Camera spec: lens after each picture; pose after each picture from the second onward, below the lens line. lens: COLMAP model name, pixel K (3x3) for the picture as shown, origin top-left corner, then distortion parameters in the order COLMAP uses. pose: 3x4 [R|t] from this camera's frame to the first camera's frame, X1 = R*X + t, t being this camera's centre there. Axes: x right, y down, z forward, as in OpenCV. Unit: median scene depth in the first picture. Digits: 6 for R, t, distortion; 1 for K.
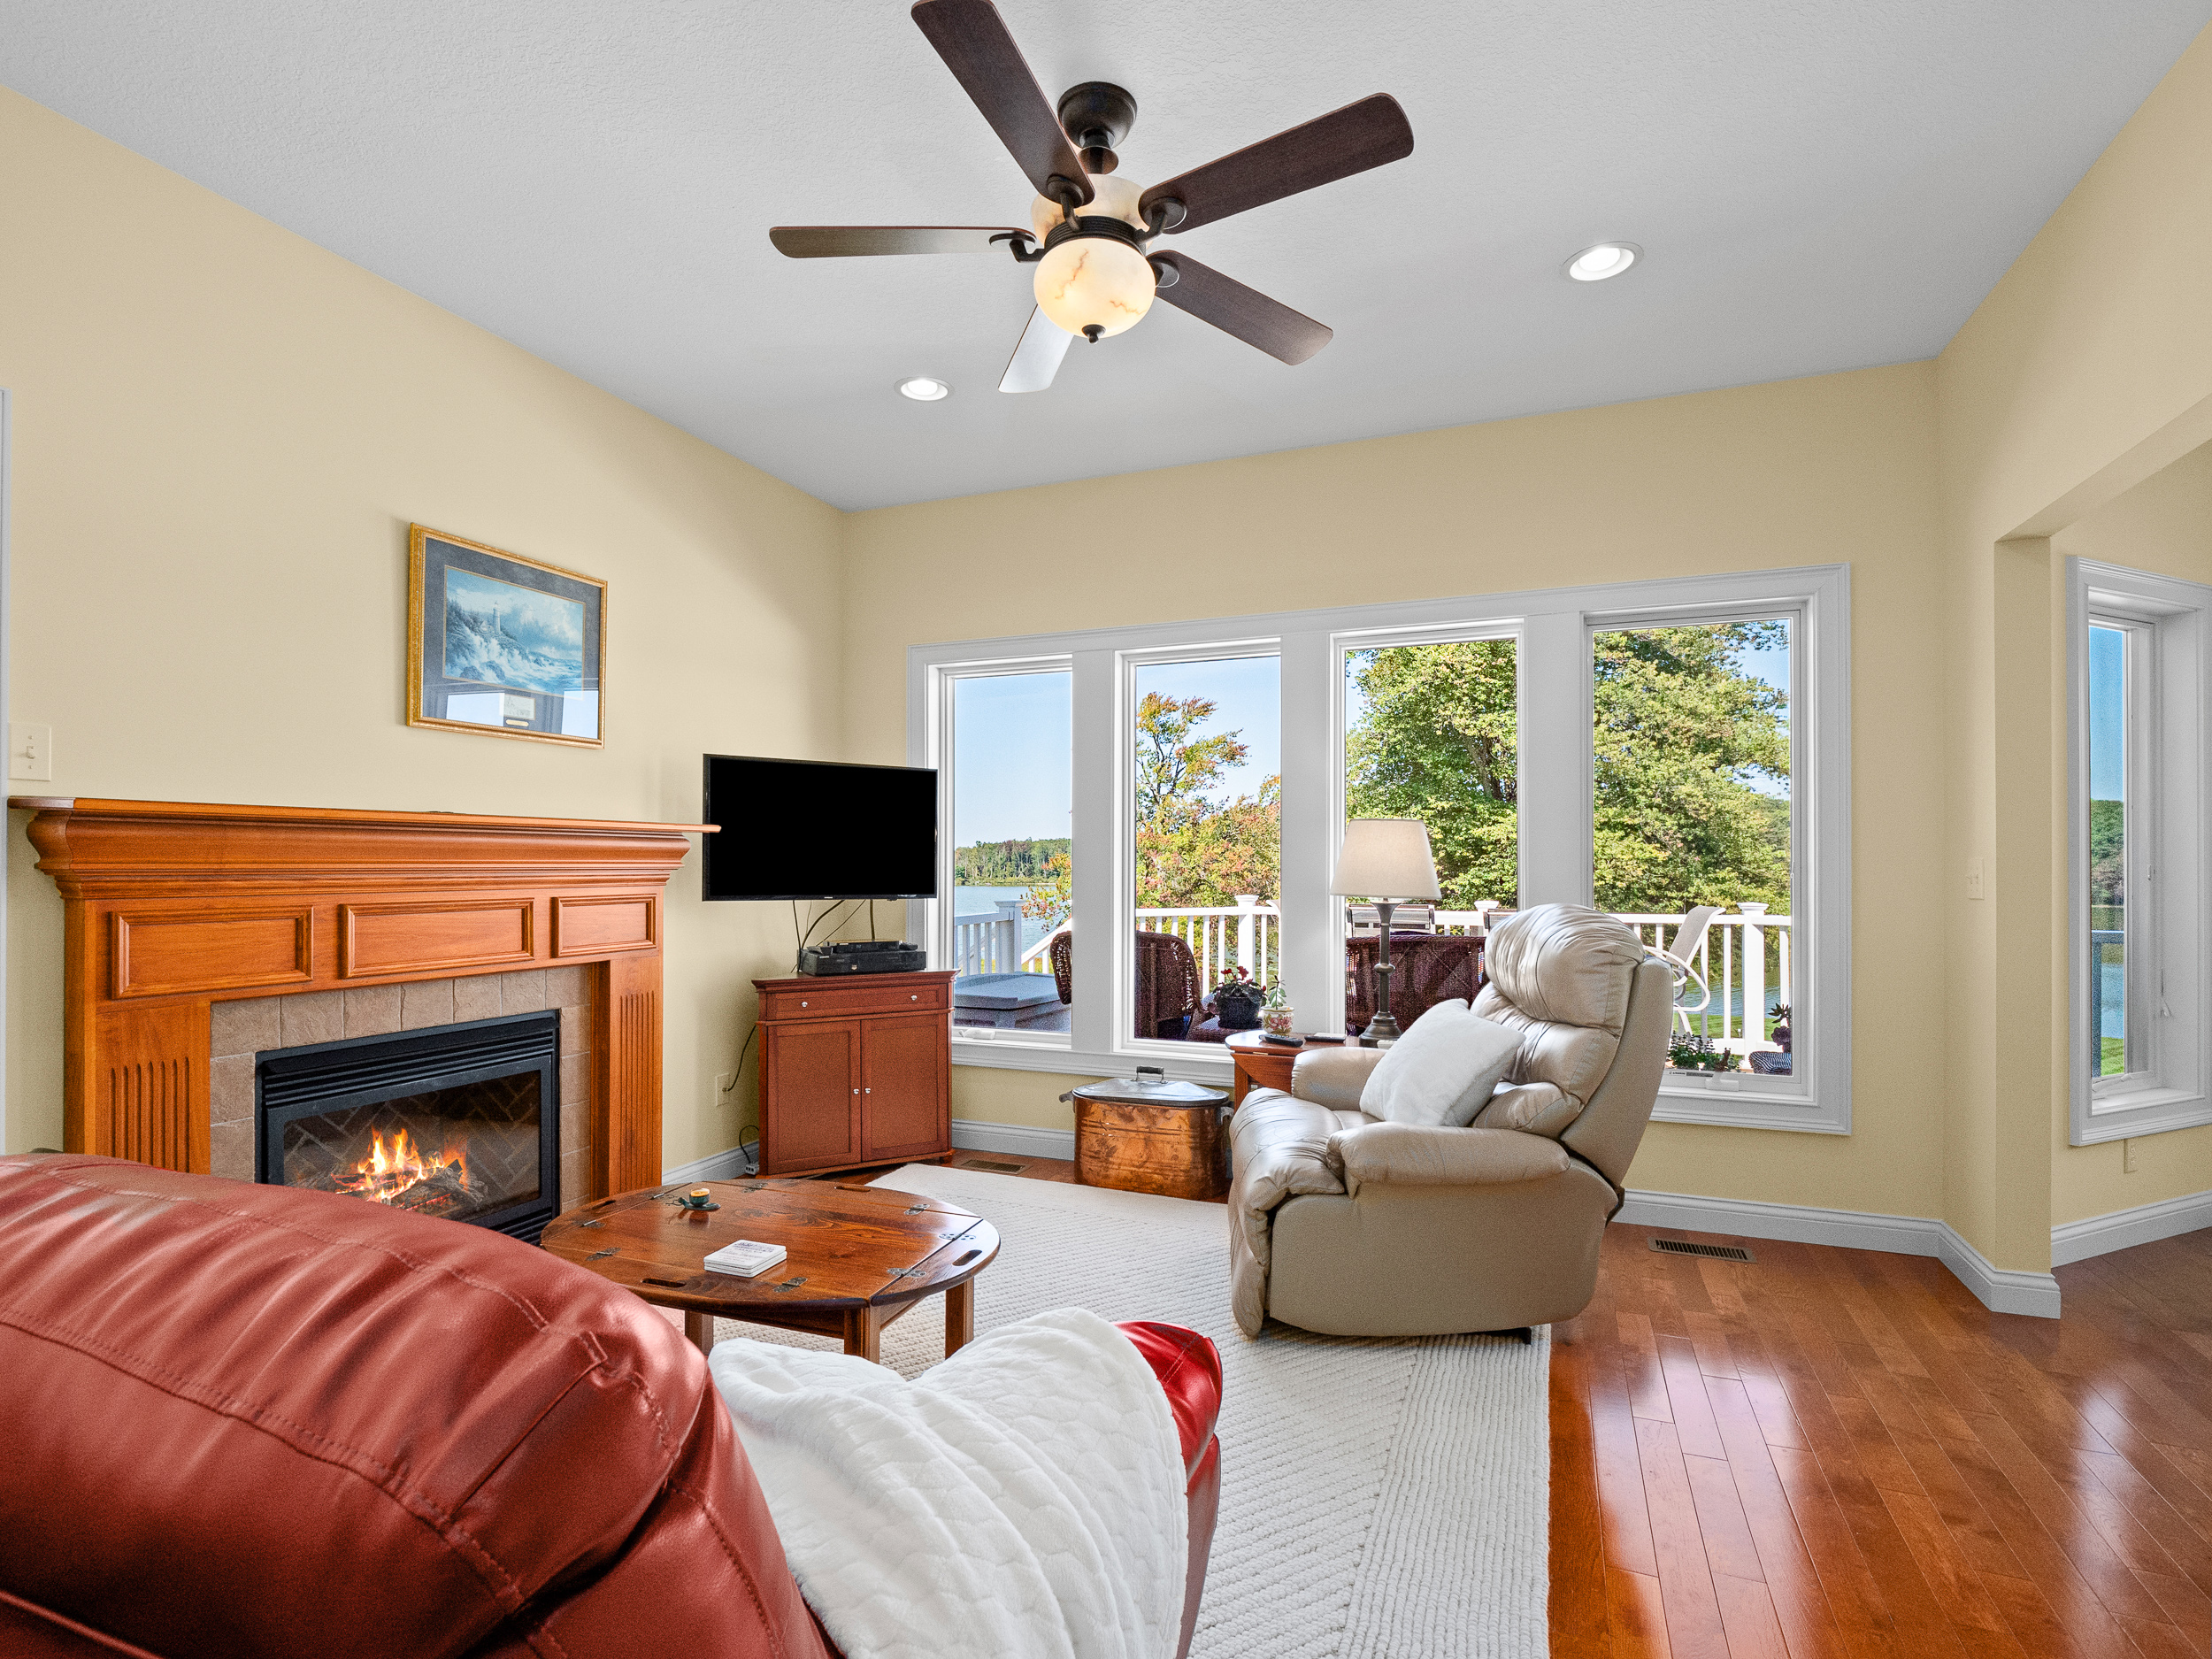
lens RADIAL K [[1085.1, 0, 1097.1], [0, 1085.1, 852.6], [0, 0, 1]] dist [0.004261, -0.000114]
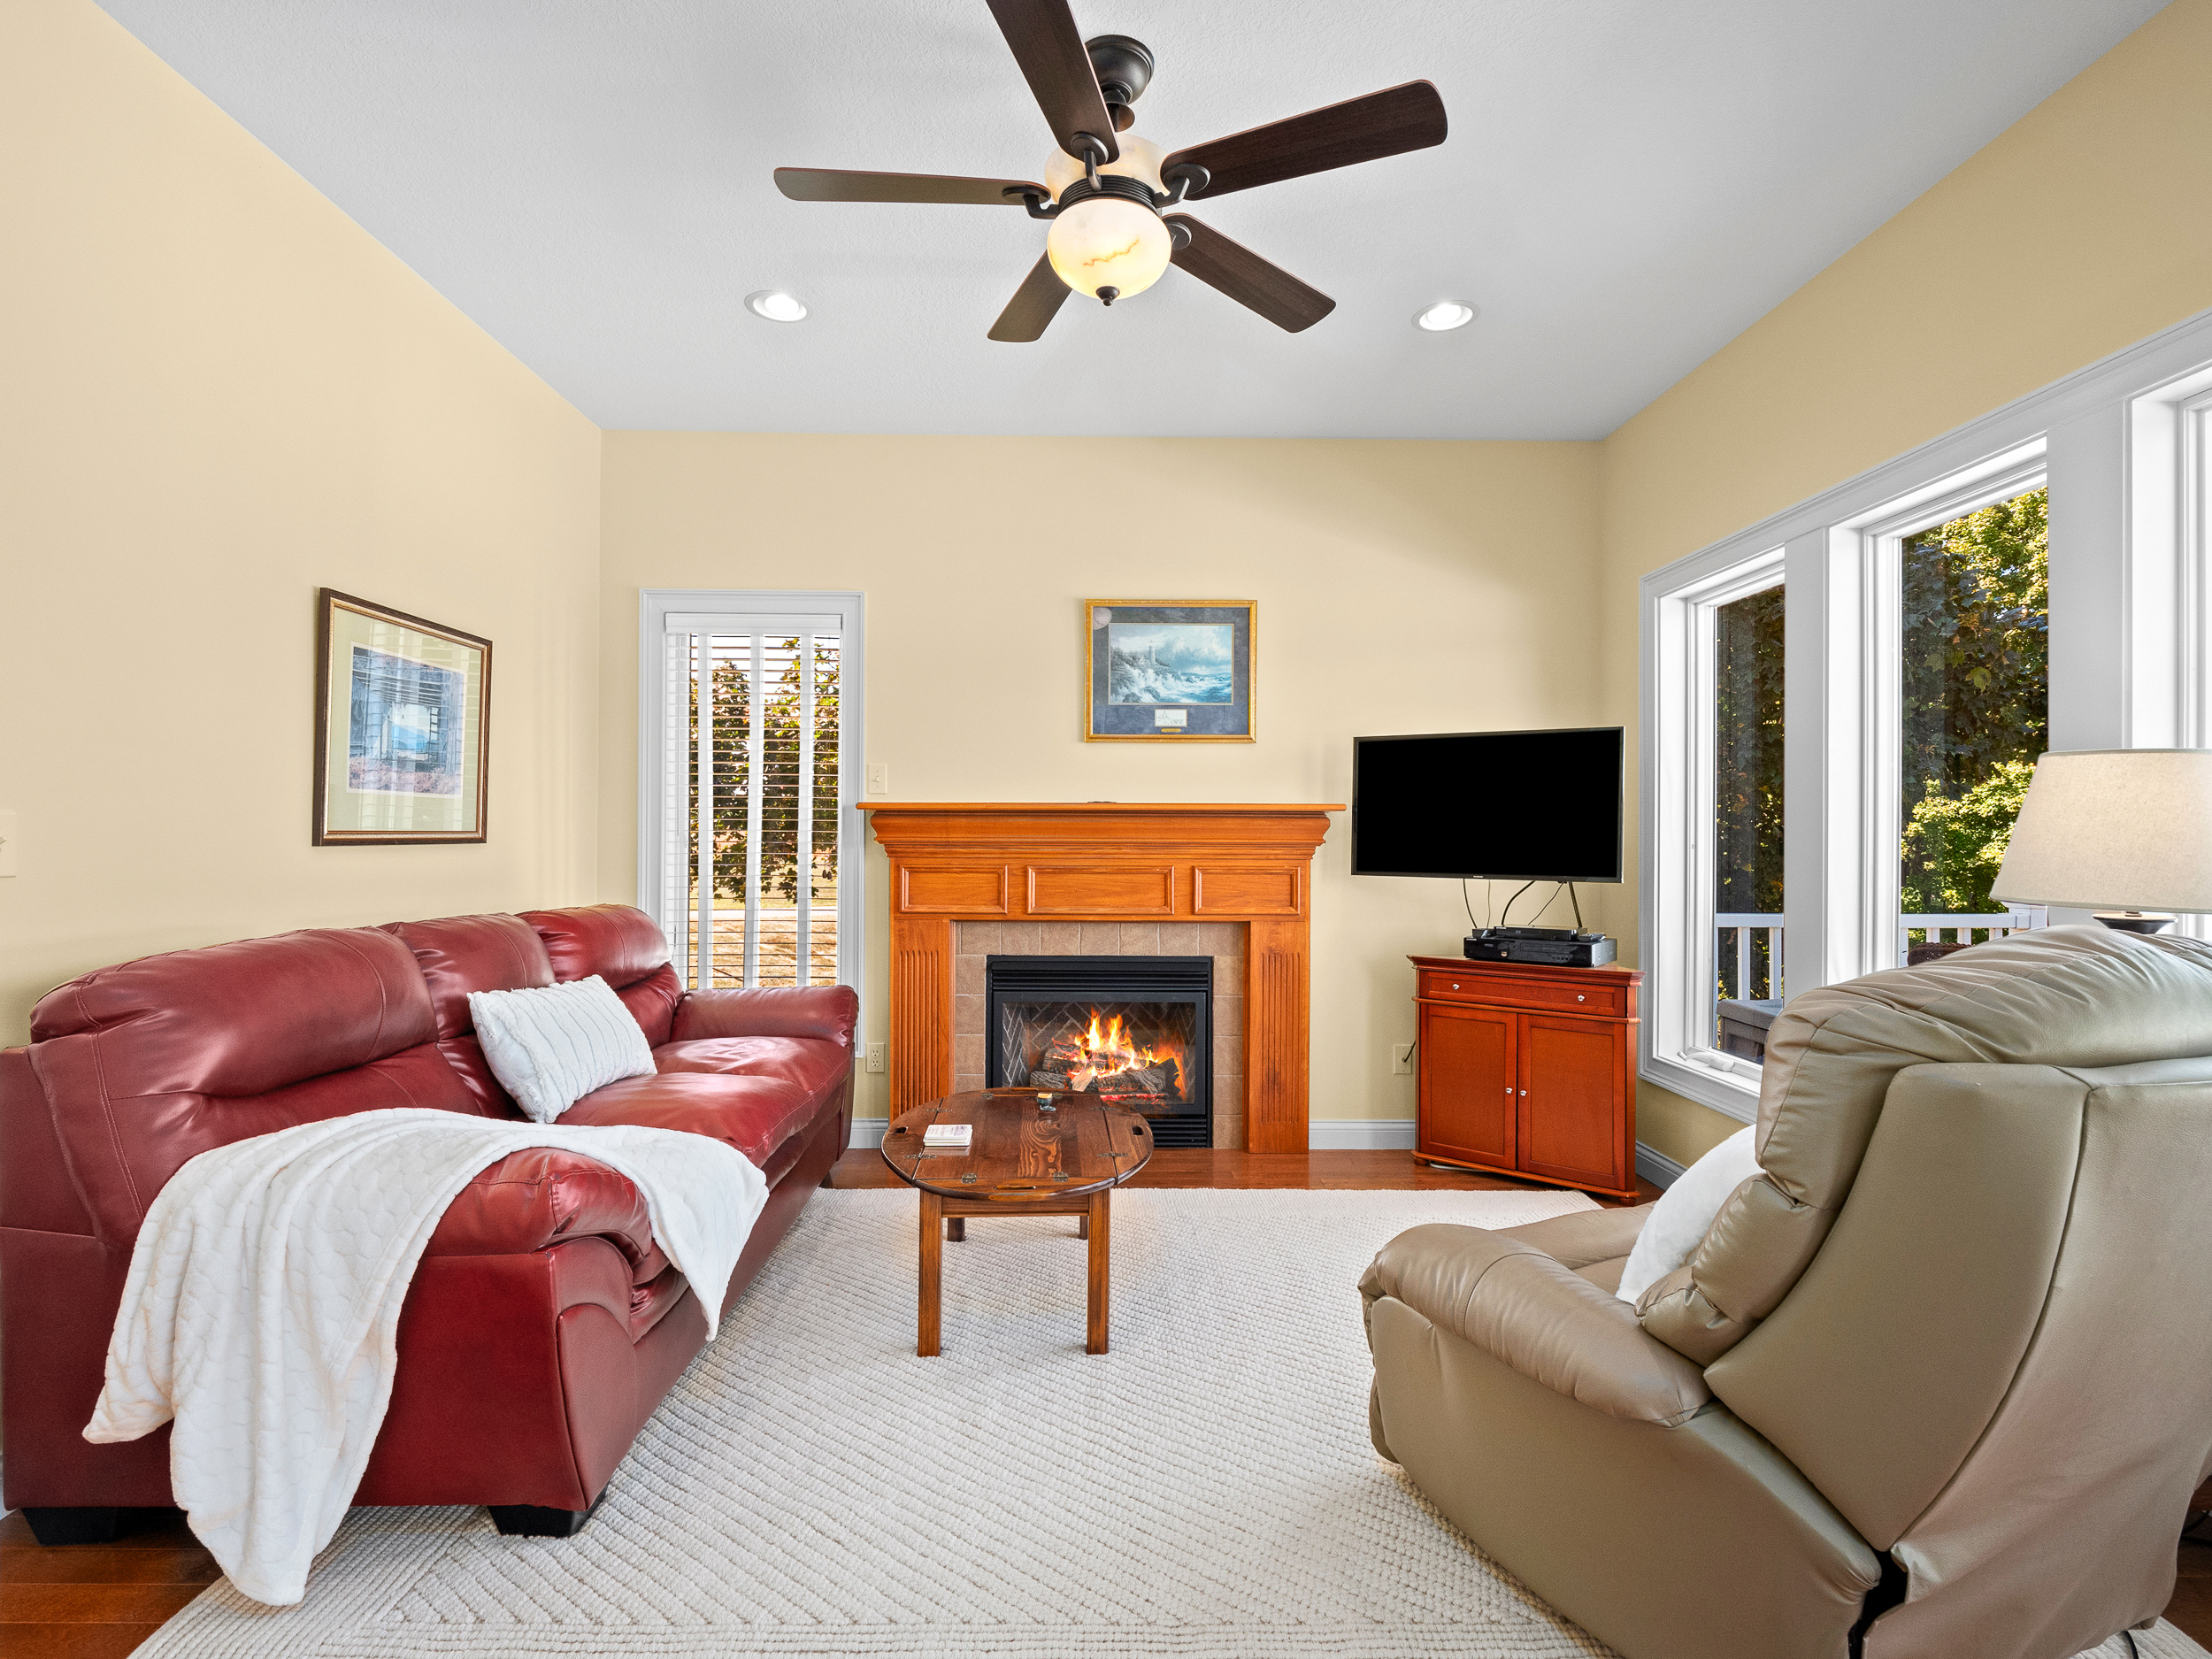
lens RADIAL K [[1075.4, 0, 1098.5], [0, 1075.4, 836.1], [0, 0, 1]] dist [-0.004108, -0.001423]
pose [[0.389830, -0.004184, -0.920877, 0.504902], [0.003866, 0.999988, -0.002907, 0.007948], [0.920879, -0.002427, 0.389842, 0.350319]]
